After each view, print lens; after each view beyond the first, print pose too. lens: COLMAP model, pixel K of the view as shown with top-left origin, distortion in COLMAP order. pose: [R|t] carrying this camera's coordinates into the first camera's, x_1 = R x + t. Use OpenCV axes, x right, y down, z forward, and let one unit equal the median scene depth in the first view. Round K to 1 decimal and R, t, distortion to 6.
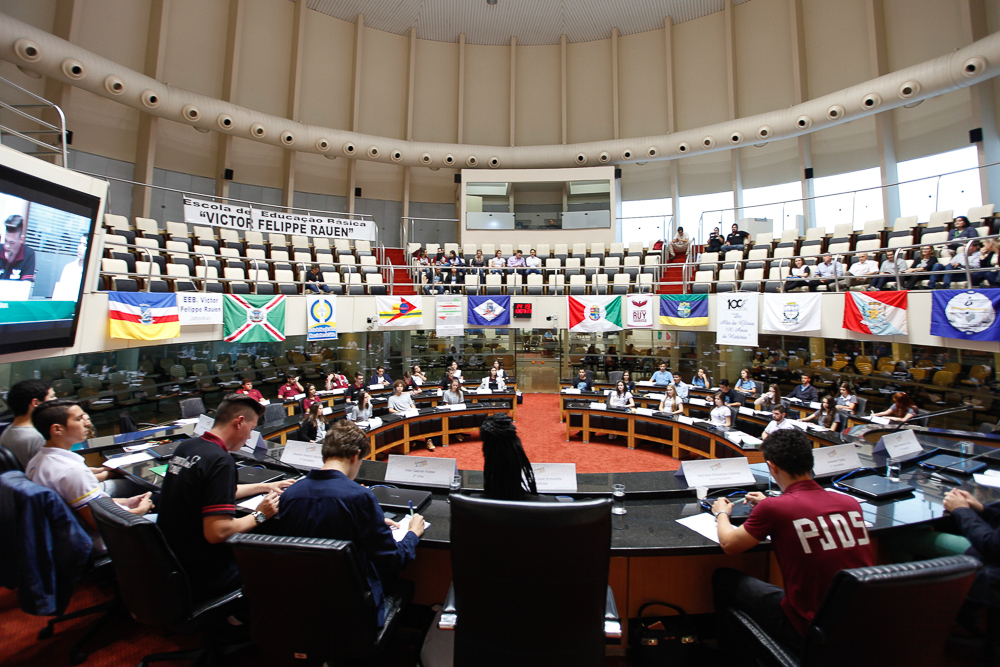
lens RADIAL K [[478.8, 0, 498.5], [0, 478.8, 325.2], [0, 0, 1]] dist [-0.059528, 0.026566]
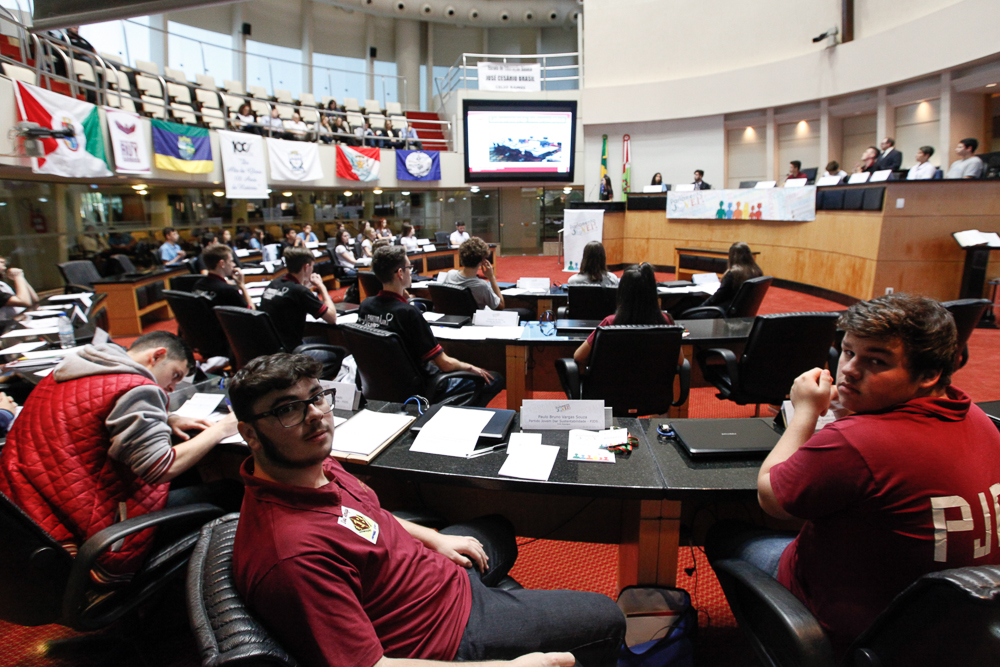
lens RADIAL K [[493.7, 0, 517.7], [0, 493.7, 312.7], [0, 0, 1]] dist [-0.058107, 0.030130]
pose [[-0.487817, -0.171827, 0.855868, -0.505818], [0.056552, 0.972156, 0.227406, 0.071113], [-0.871112, 0.159334, -0.464517, 0.995990]]
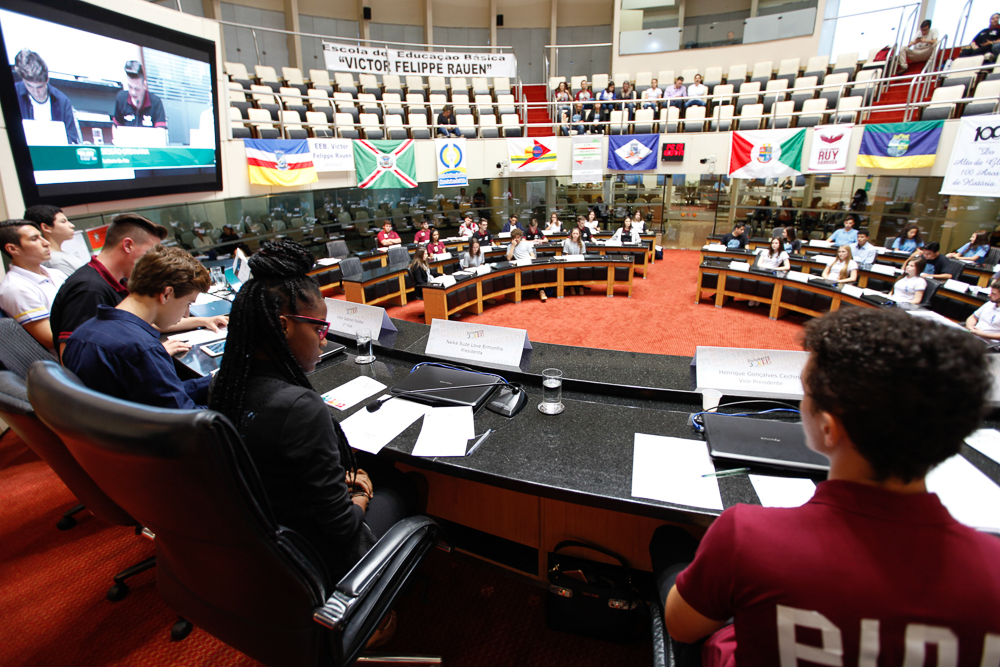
lens RADIAL K [[457.5, 0, 500.6], [0, 457.5, 330.3], [0, 0, 1]] dist [-0.048304, 0.015814]
pose [[0.935321, 0.101455, -0.338943, 0.080286], [0.010368, 0.949732, 0.312892, 0.019722], [0.353649, -0.296168, 0.887252, 0.092985]]
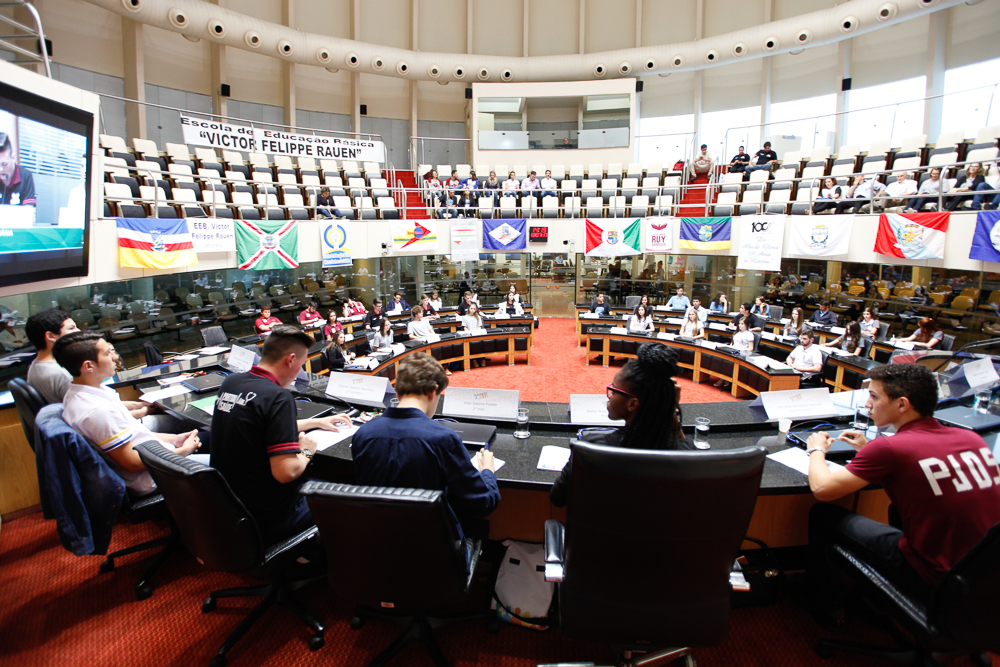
lens RADIAL K [[468.3, 0, 500.7], [0, 468.3, 329.4], [0, 0, 1]] dist [-0.051456, 0.018625]
pose [[0.999970, -0.005853, -0.005125, -0.027823], [0.006620, 0.986210, 0.165369, 0.002693], [0.004087, -0.165397, 0.986219, 0.027693]]
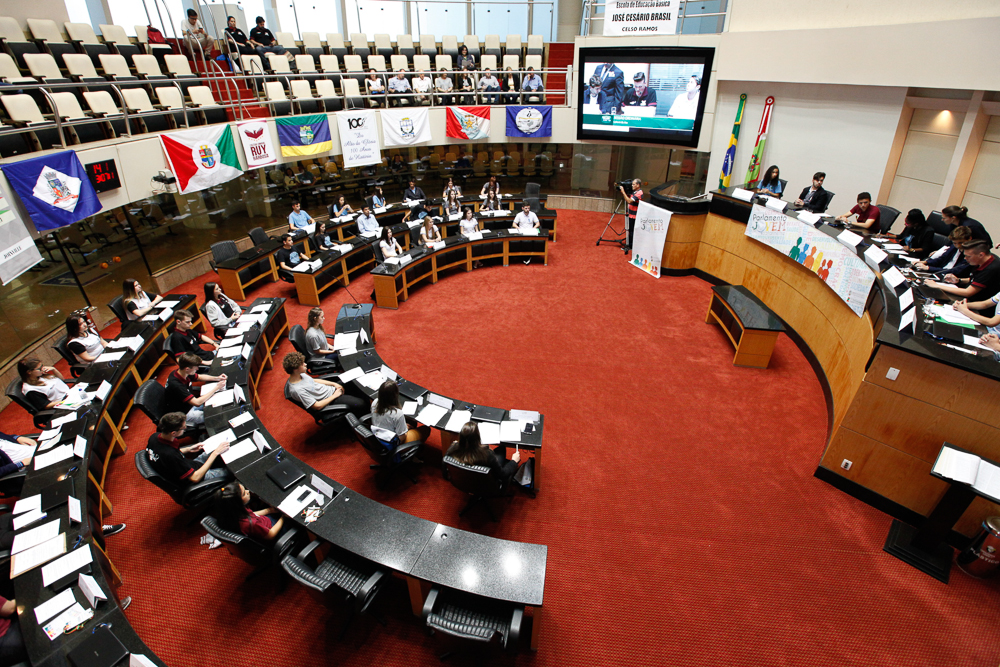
lens RADIAL K [[456.6, 0, 500.2], [0, 456.6, 335.6], [0, 0, 1]] dist [-0.058079, 0.018339]
pose [[0.038987, -0.511179, 0.858589, -0.528155], [0.050084, 0.859162, 0.509246, -0.124509], [-0.997984, 0.023147, 0.059098, 0.632952]]
